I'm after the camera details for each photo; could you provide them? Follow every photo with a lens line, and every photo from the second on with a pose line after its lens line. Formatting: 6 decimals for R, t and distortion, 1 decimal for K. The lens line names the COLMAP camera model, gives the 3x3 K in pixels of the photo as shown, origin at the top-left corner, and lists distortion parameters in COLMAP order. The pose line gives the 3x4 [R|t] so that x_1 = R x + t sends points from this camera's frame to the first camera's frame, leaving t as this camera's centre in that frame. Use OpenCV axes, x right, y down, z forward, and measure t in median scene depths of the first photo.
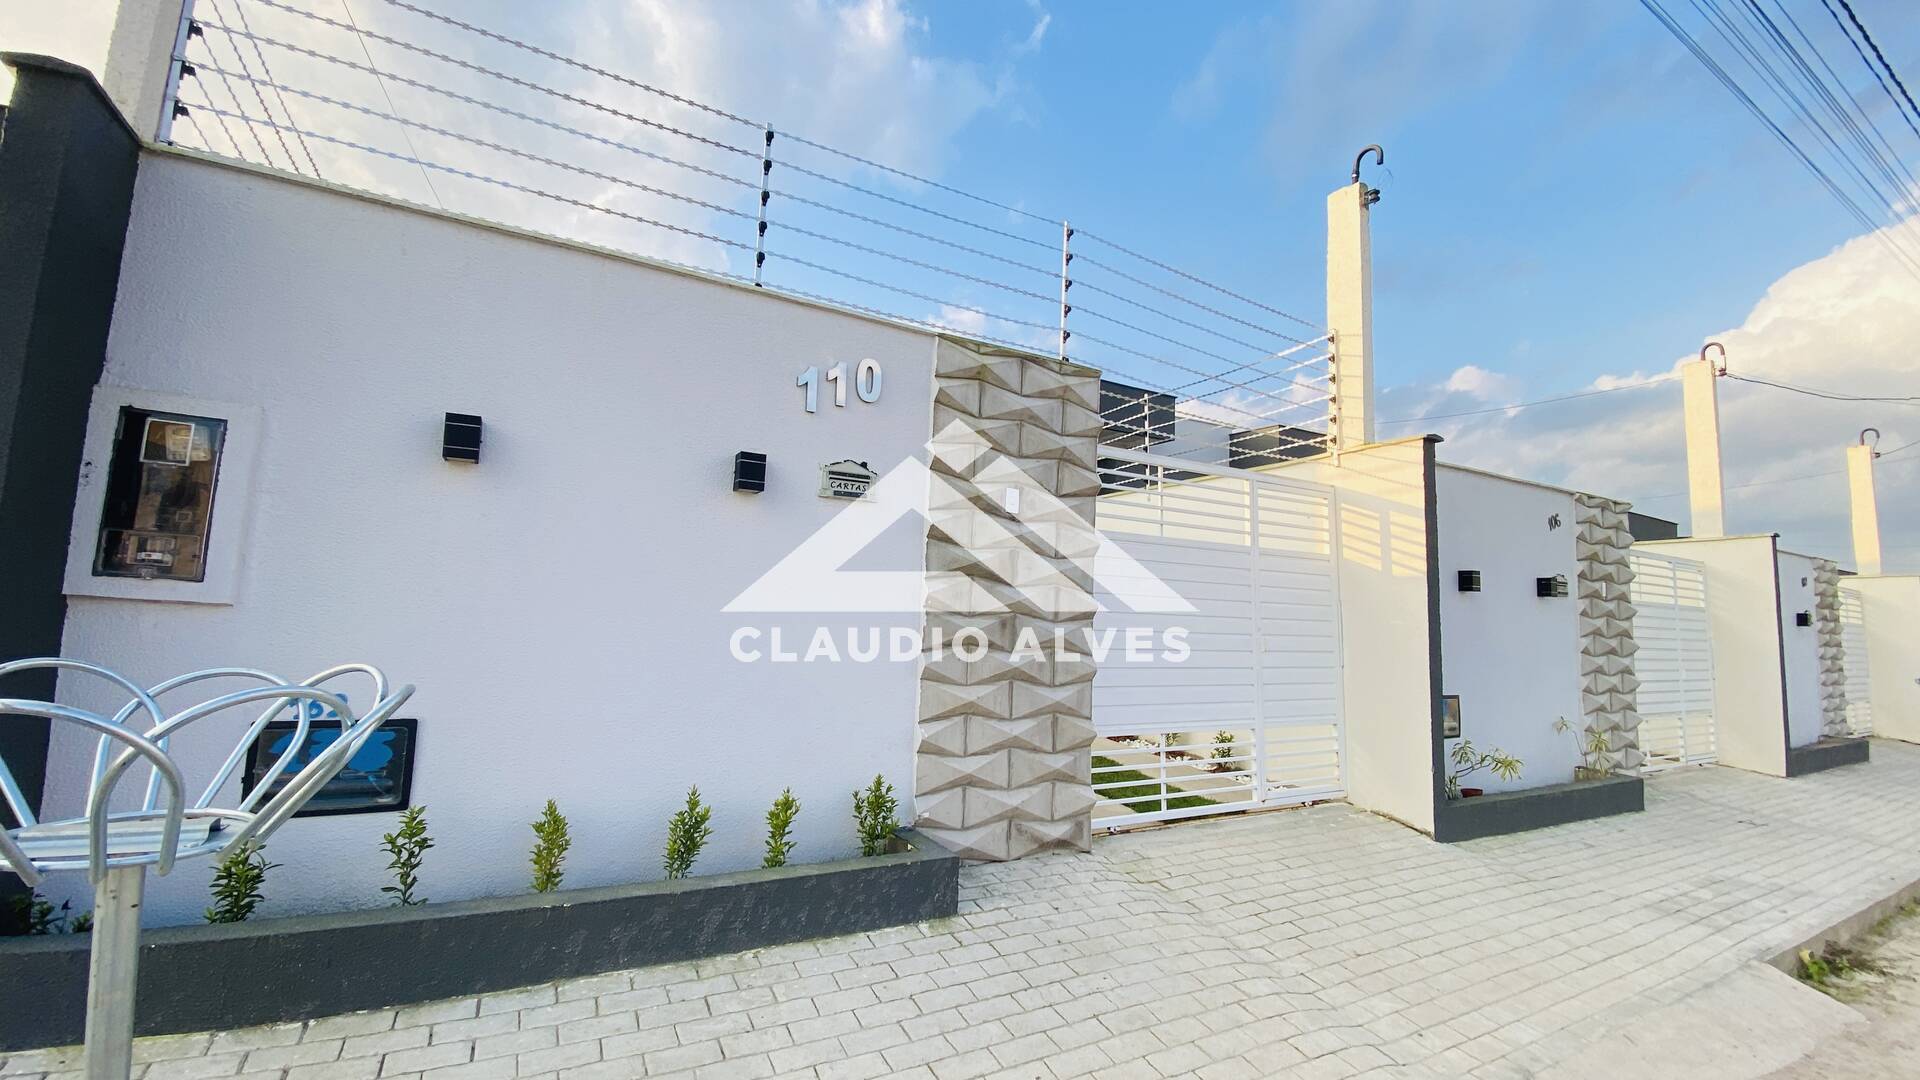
lens RADIAL K [[784.7, 0, 949.0], [0, 784.7, 531.2], [0, 0, 1]] dist [0.016344, -0.021385]
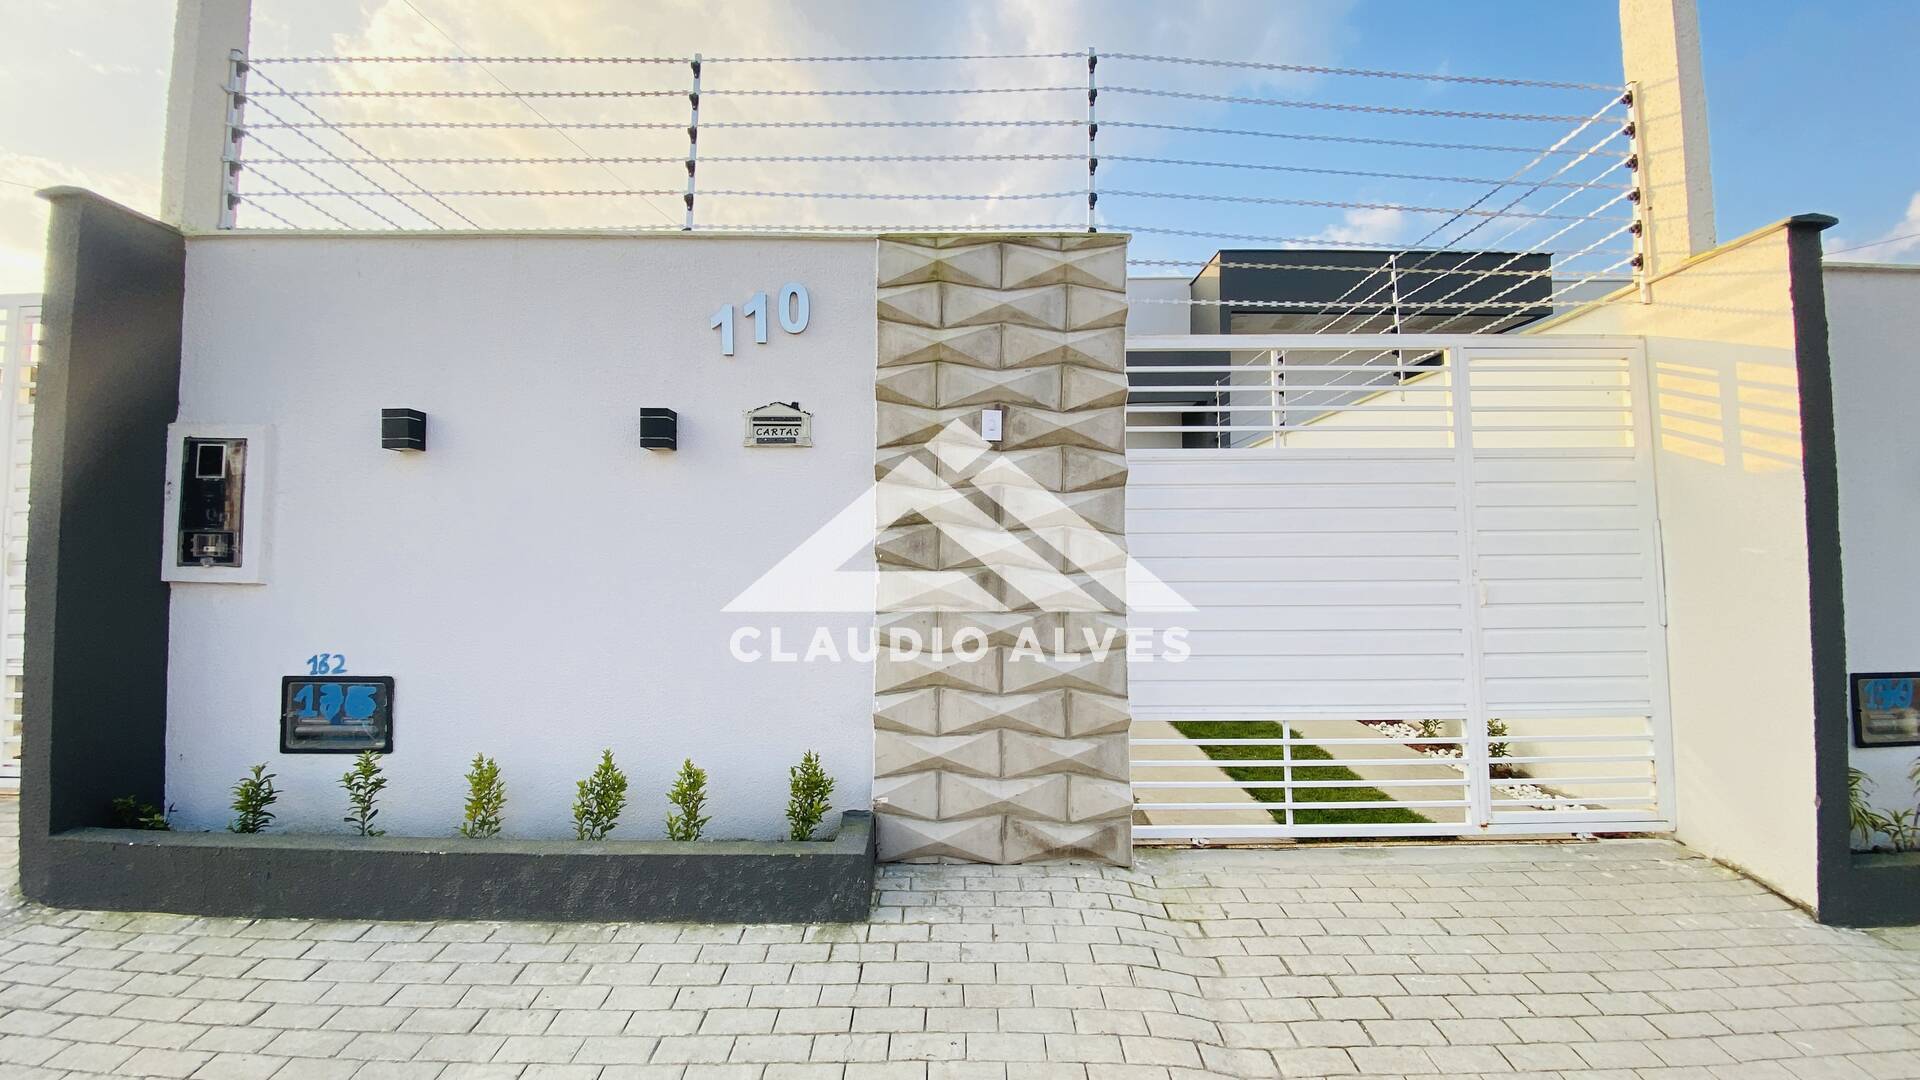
lens RADIAL K [[784.7, 0, 949.0], [0, 784.7, 531.2], [0, 0, 1]] dist [0.016344, -0.021385]
pose [[0.875228, -0.059194, -0.480075, 0.437880], [0.086141, 0.995693, 0.034273, 0.039967], [0.475978, -0.071351, 0.876558, 0.278280]]
